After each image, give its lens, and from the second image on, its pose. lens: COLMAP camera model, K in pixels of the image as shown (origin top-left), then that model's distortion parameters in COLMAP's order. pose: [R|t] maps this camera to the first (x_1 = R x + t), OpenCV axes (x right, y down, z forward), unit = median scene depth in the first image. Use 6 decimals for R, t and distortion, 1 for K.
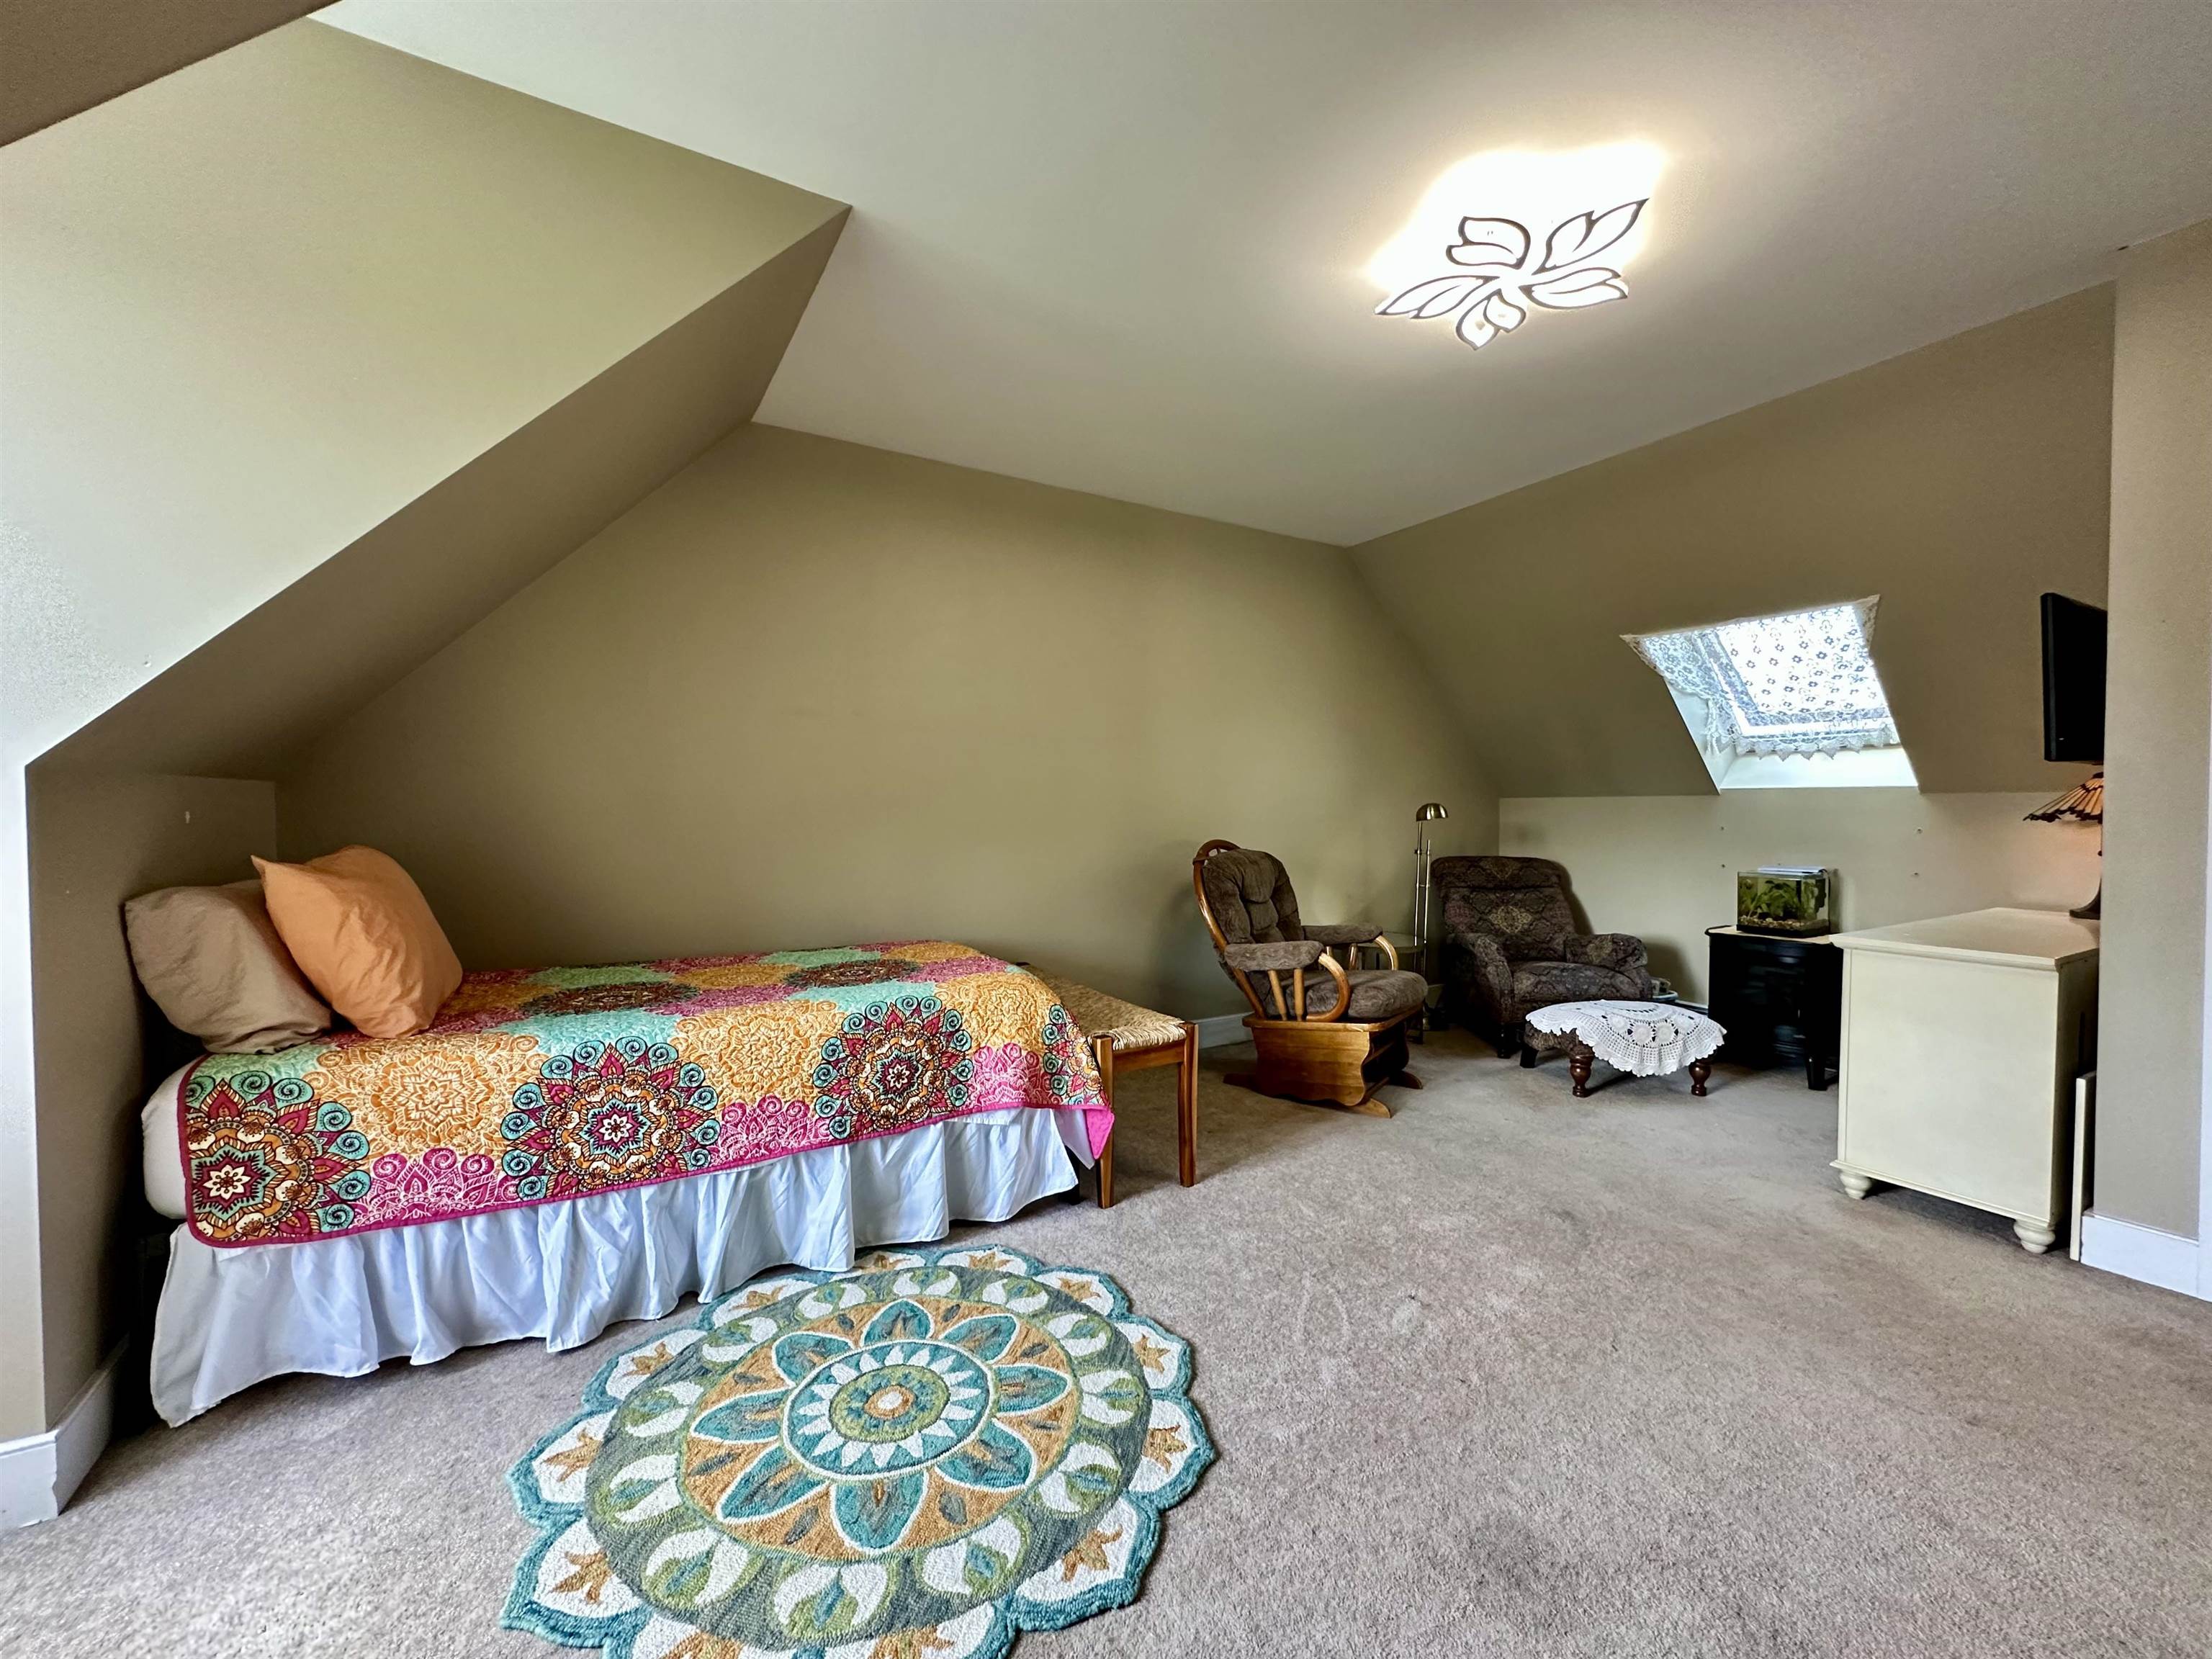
lens RADIAL K [[879.7, 0, 1106.0], [0, 879.7, 829.5], [0, 0, 1]] dist [0.000122, -0.000047]
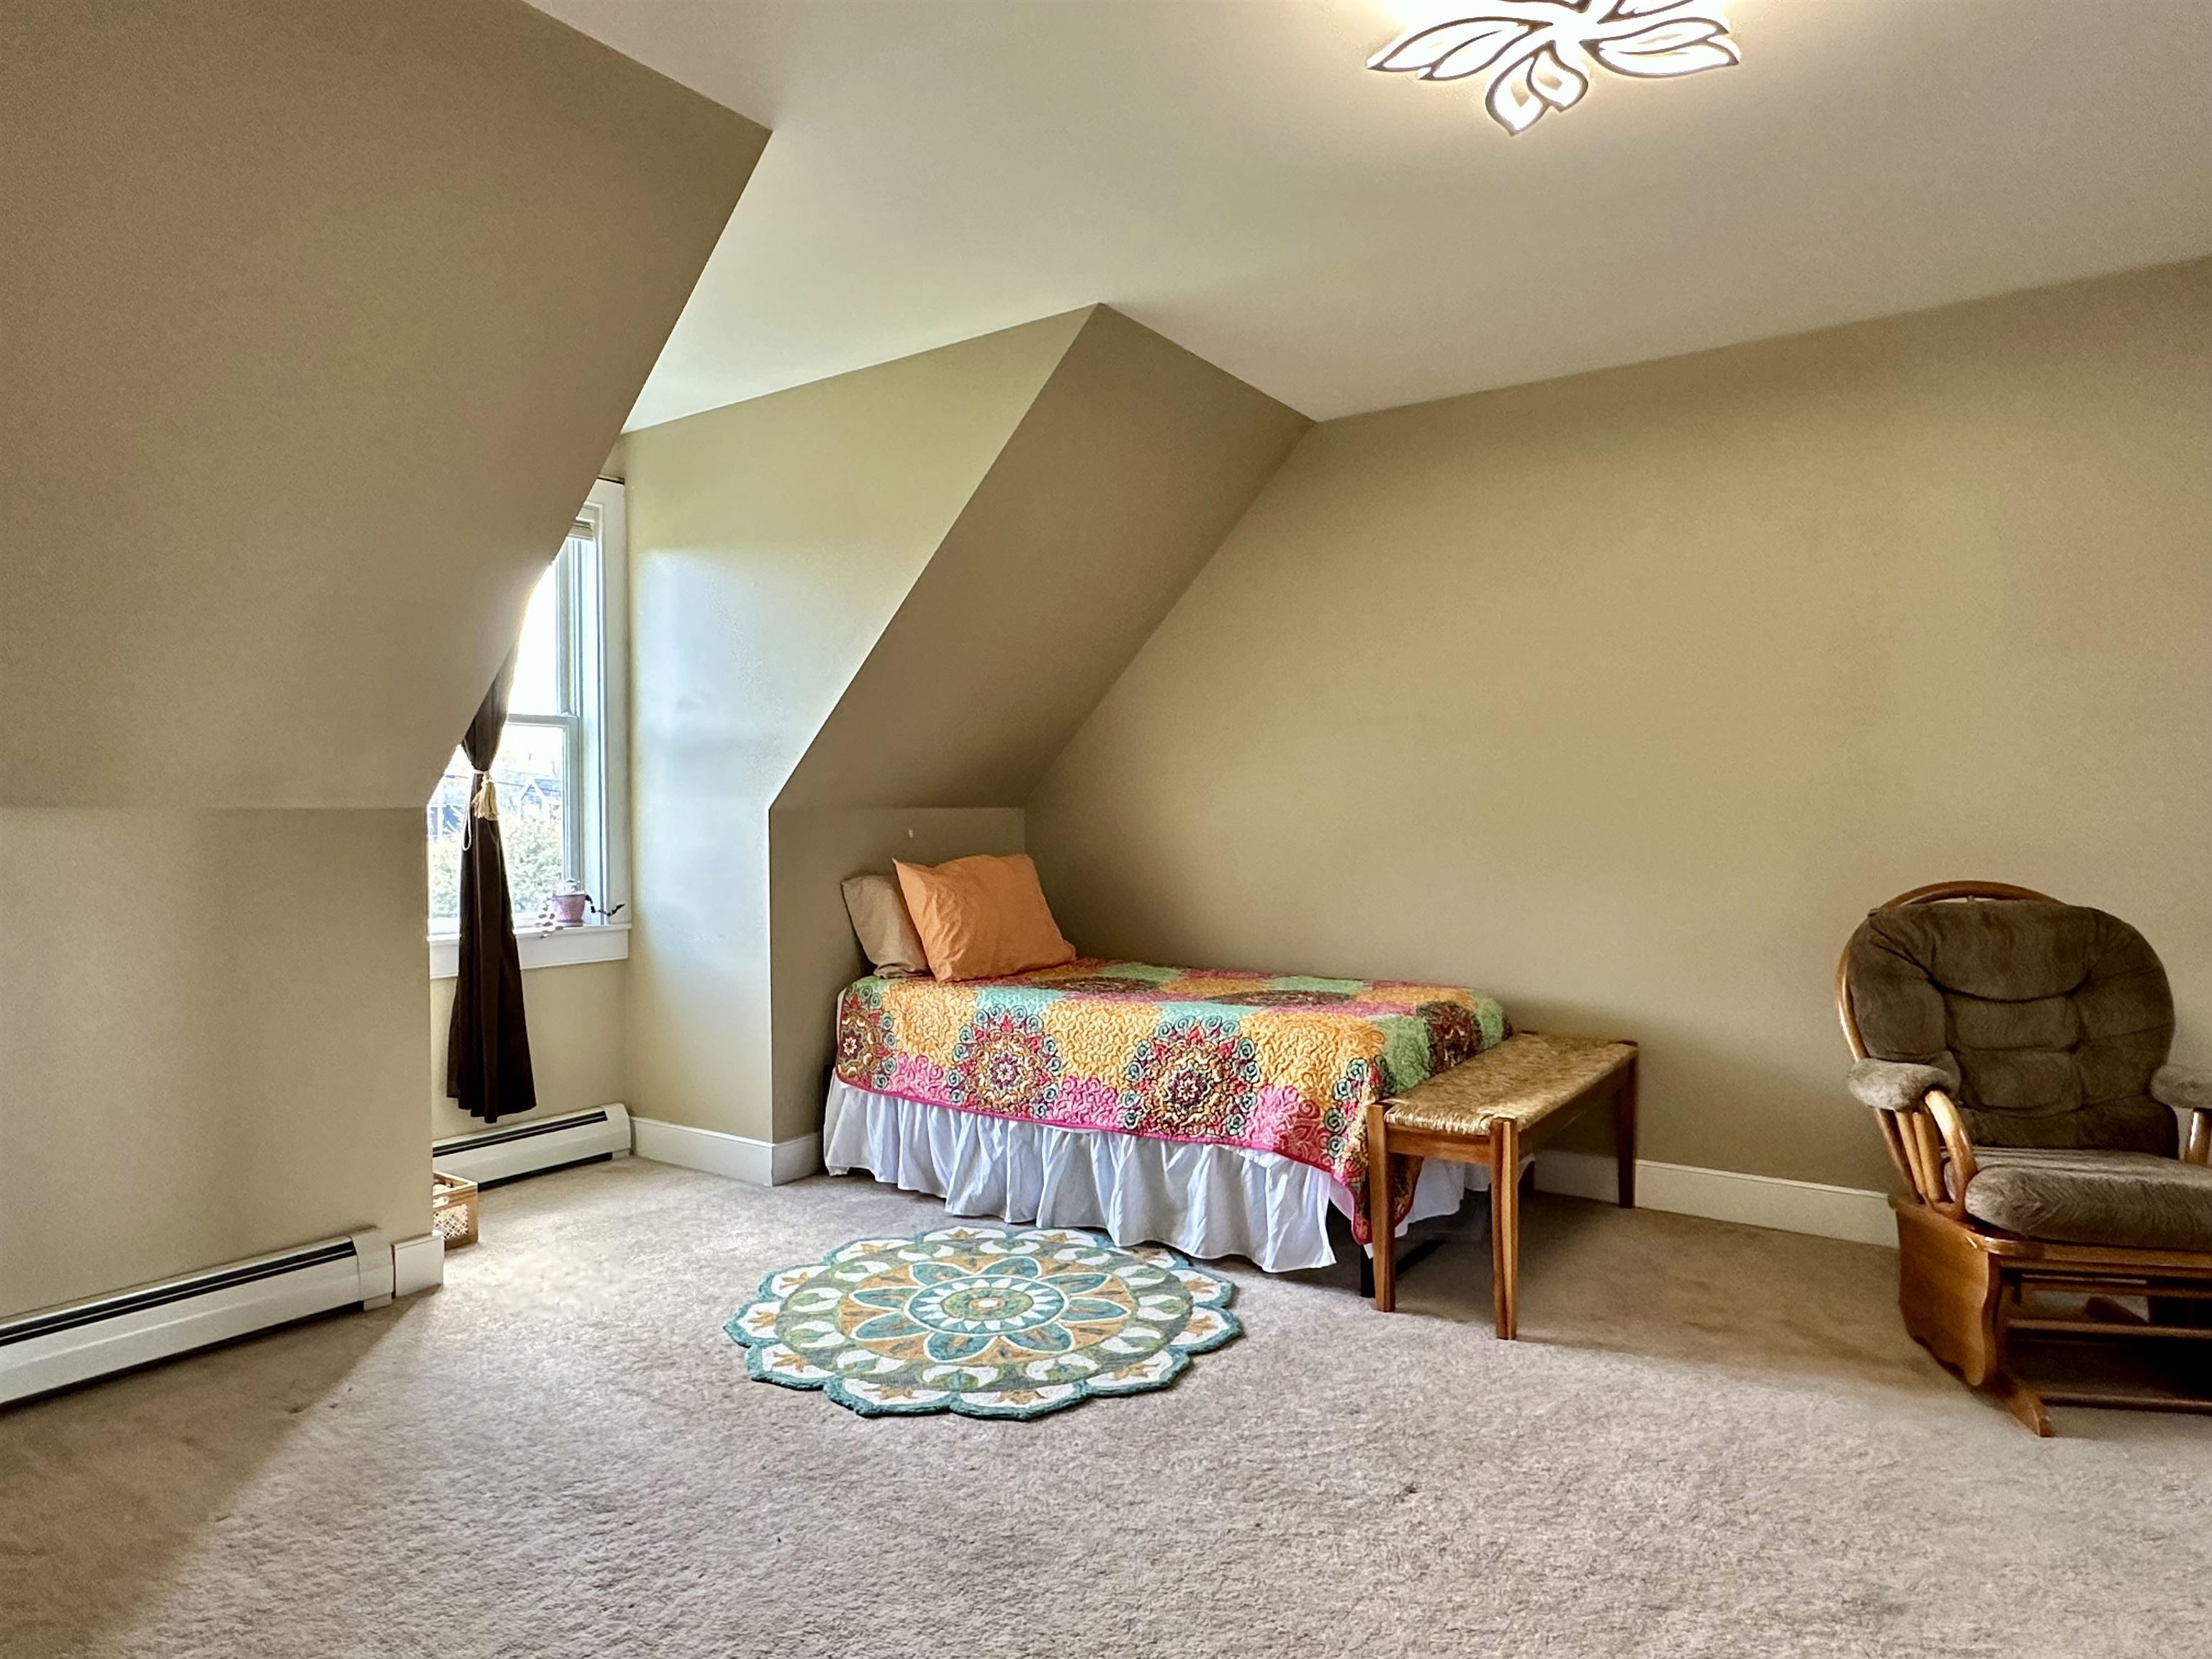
lens RADIAL K [[1350.1, 0, 1106.0], [0, 1350.1, 829.5], [0, 0, 1]] dist [0.004528, 0.001830]
pose [[0.410072, 0.005227, -0.912038, 1.421081], [-0.012261, 0.999925, 0.000218, -0.028422], [0.911971, 0.011093, 0.410106, 0.317224]]
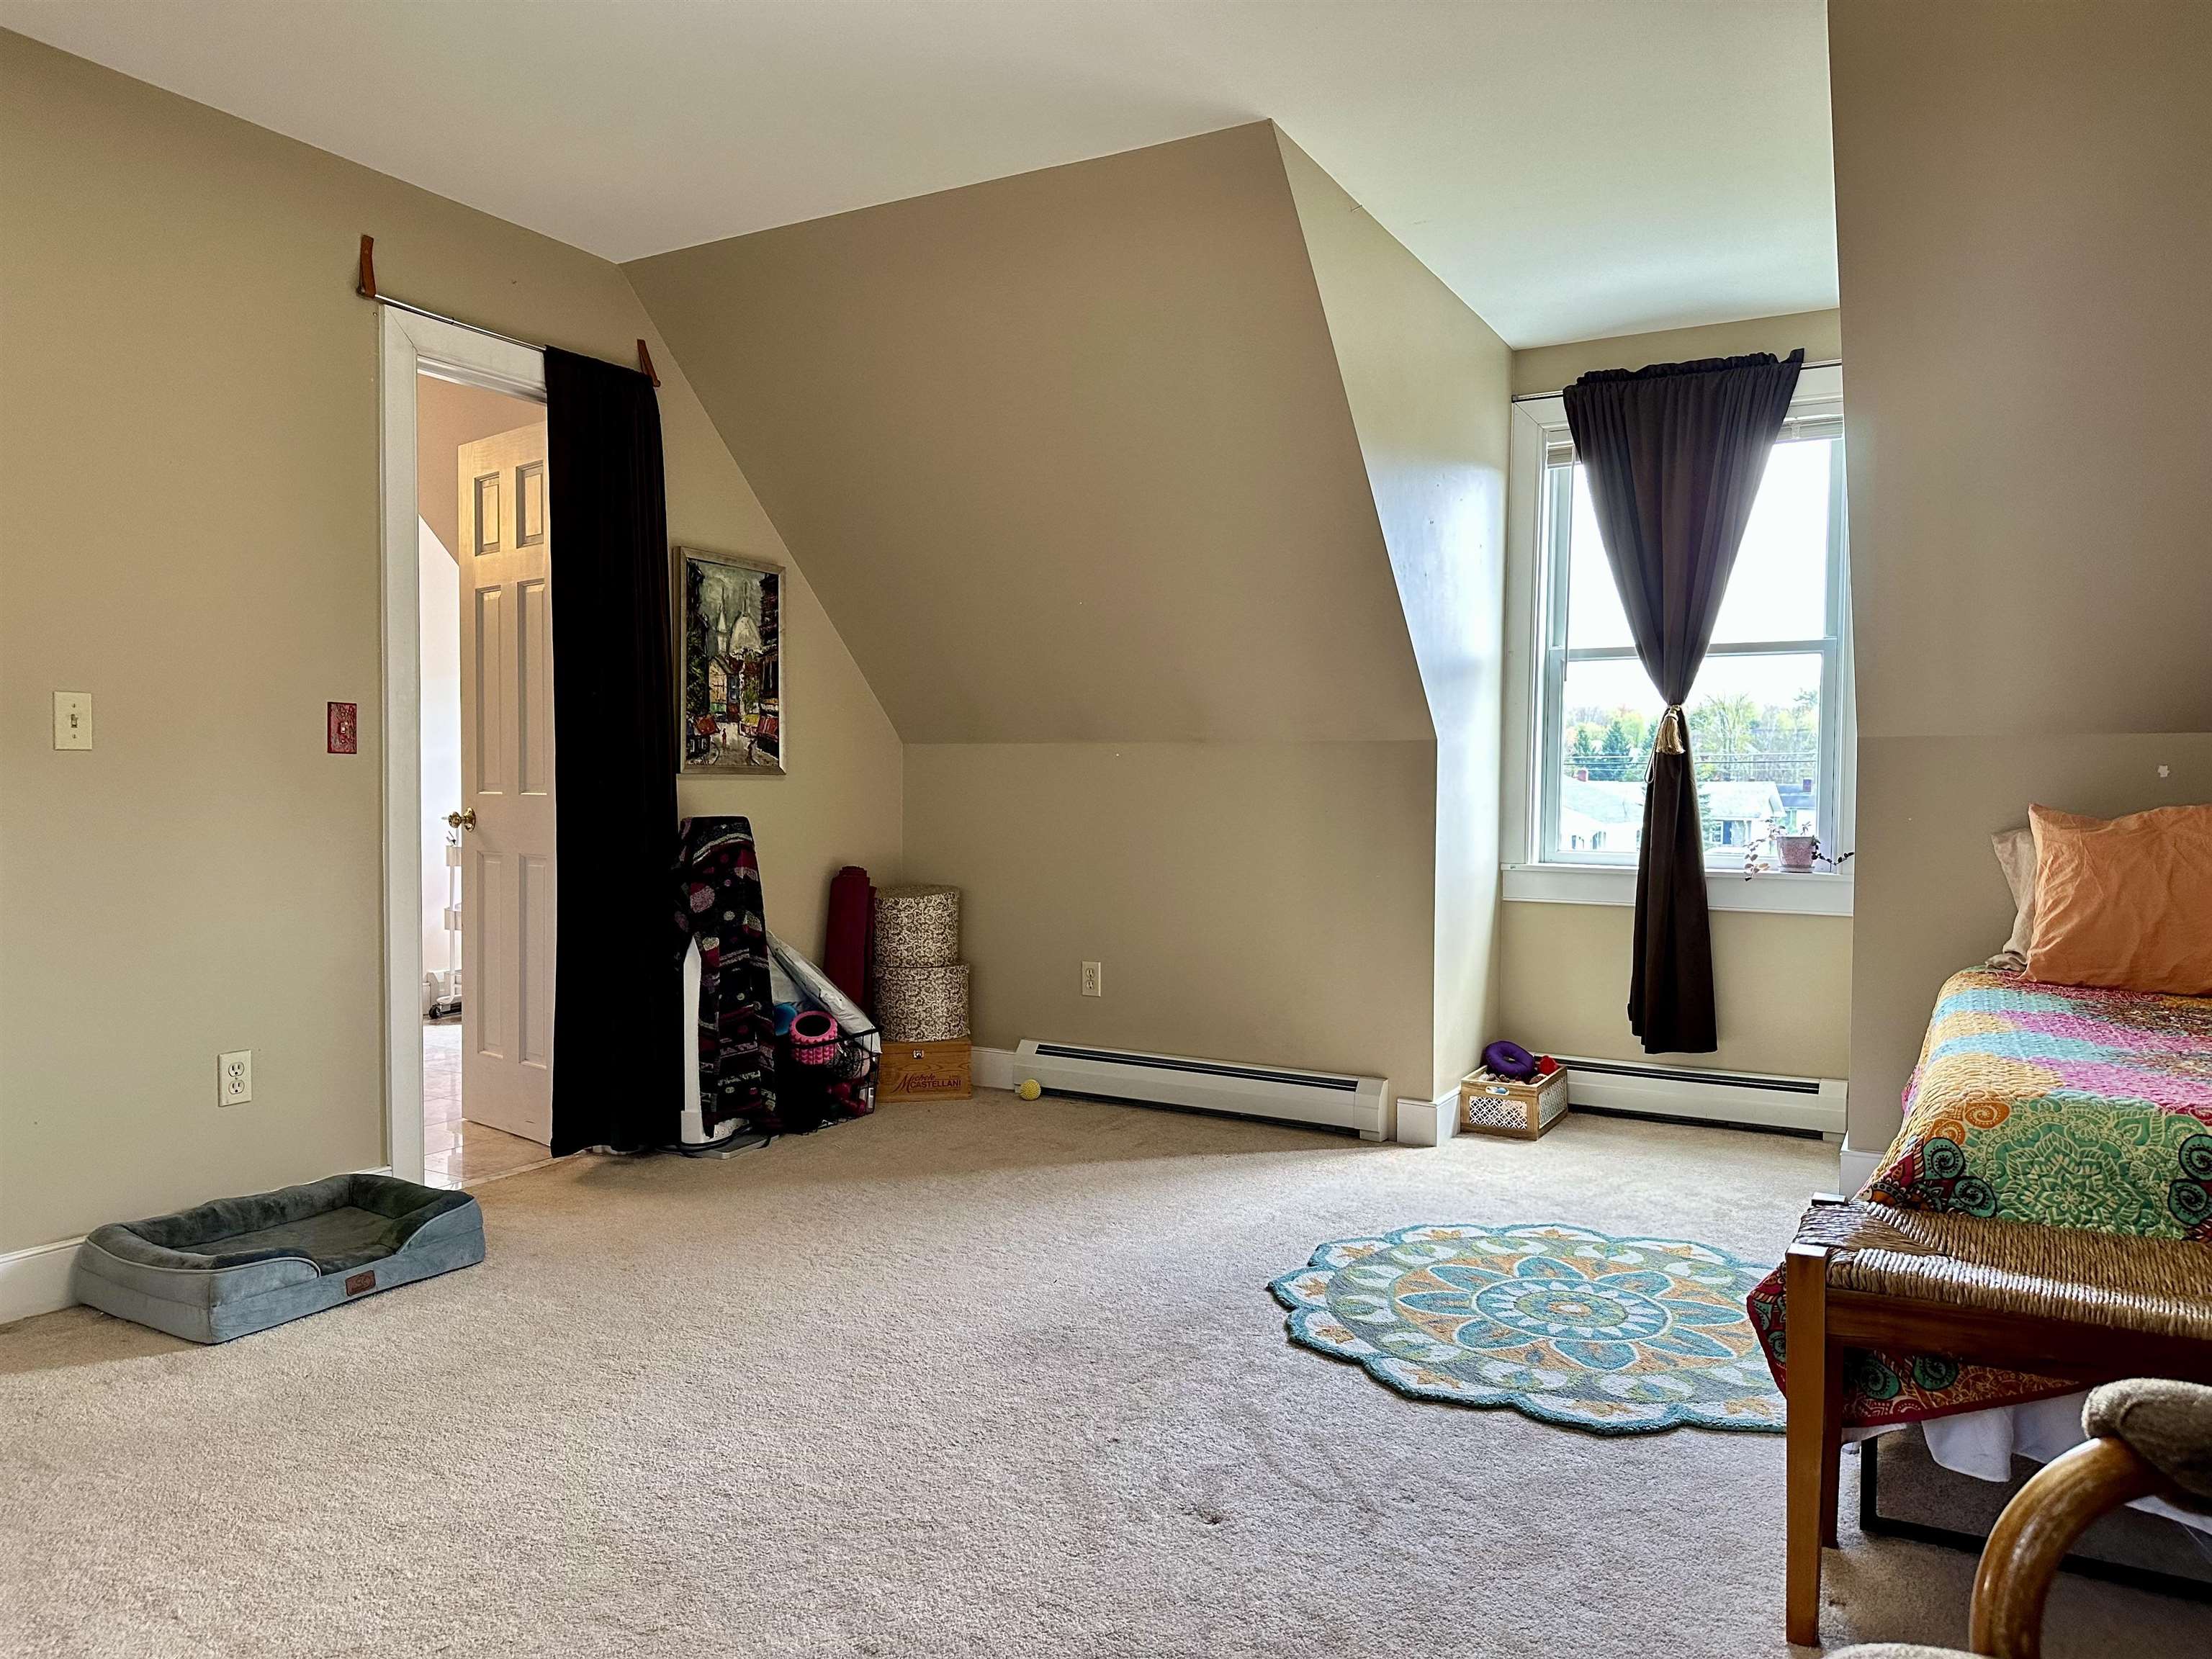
lens RADIAL K [[1554.9, 0, 1106.0], [0, 1554.9, 829.5], [0, 0, 1]] dist [0.085494, -0.126258]
pose [[-0.867074, 0.002878, -0.498171, 1.067987], [-0.022649, 0.998722, 0.045191, -0.002790], [0.497664, 0.050467, -0.865900, 2.097896]]
